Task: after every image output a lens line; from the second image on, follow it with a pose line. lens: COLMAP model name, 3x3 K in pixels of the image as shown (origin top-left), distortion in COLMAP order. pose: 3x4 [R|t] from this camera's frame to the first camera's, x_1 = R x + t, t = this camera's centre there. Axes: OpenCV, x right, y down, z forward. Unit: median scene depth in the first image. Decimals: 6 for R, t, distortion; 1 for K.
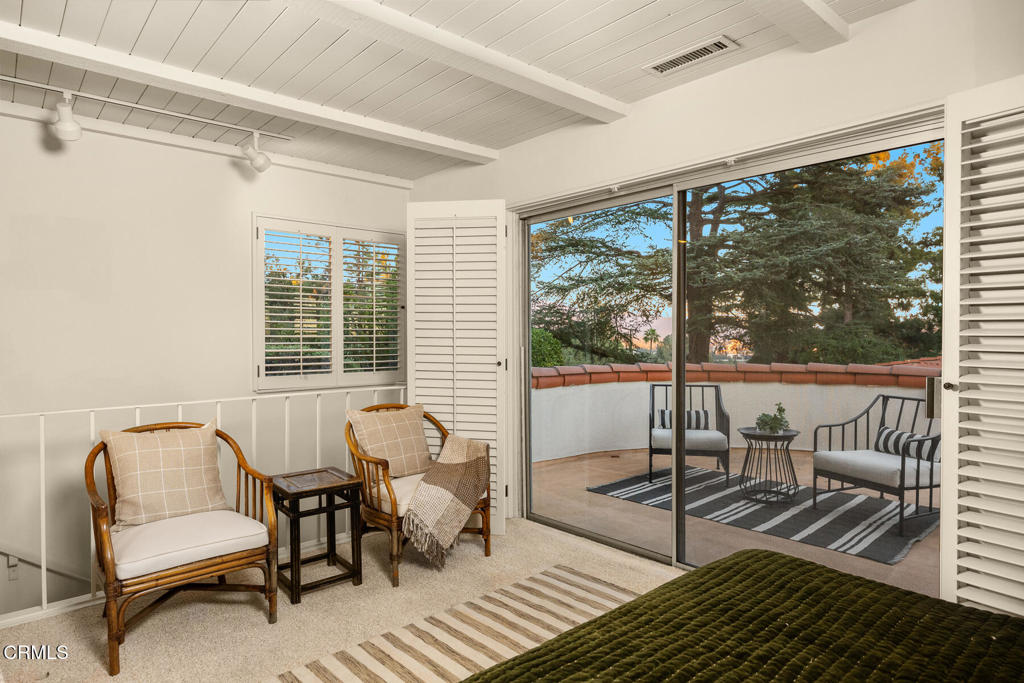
lens RADIAL K [[593.3, 0, 509.4], [0, 593.3, 337.9], [0, 0, 1]] dist [0.003048, 0.000244]
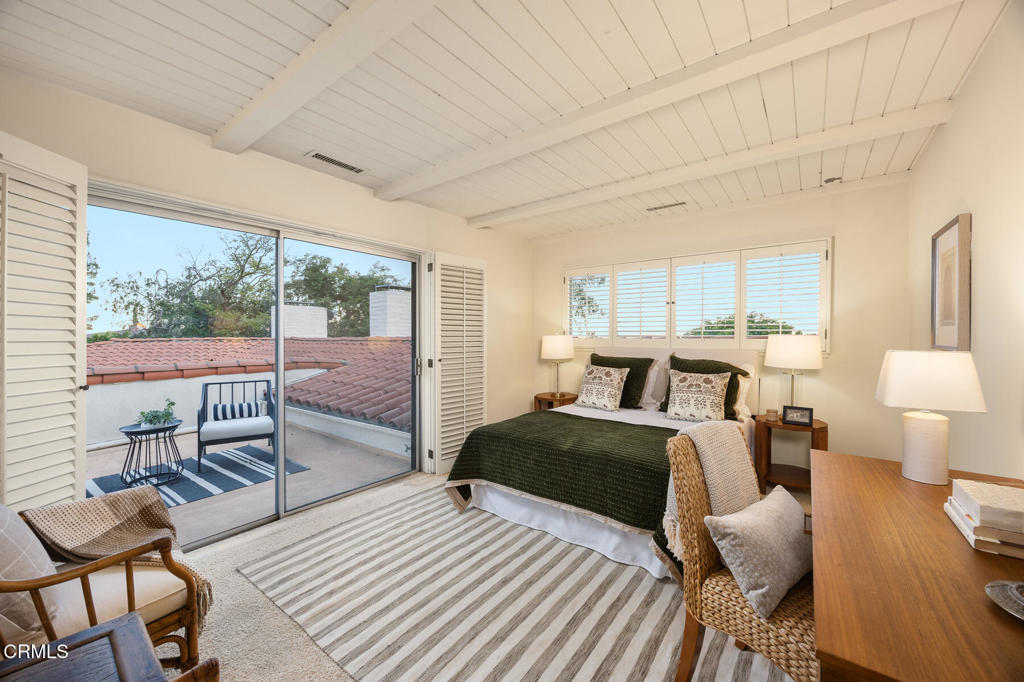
lens RADIAL K [[403.7, 0, 508.3], [0, 403.7, 338.9], [0, 0, 1]] dist [-0.001127, 0.000060]
pose [[-0.196065, -0.008726, 0.980552, -0.560020], [0.013117, 0.999848, 0.011521, -0.016060], [-0.980503, 0.015121, -0.195921, 0.535624]]
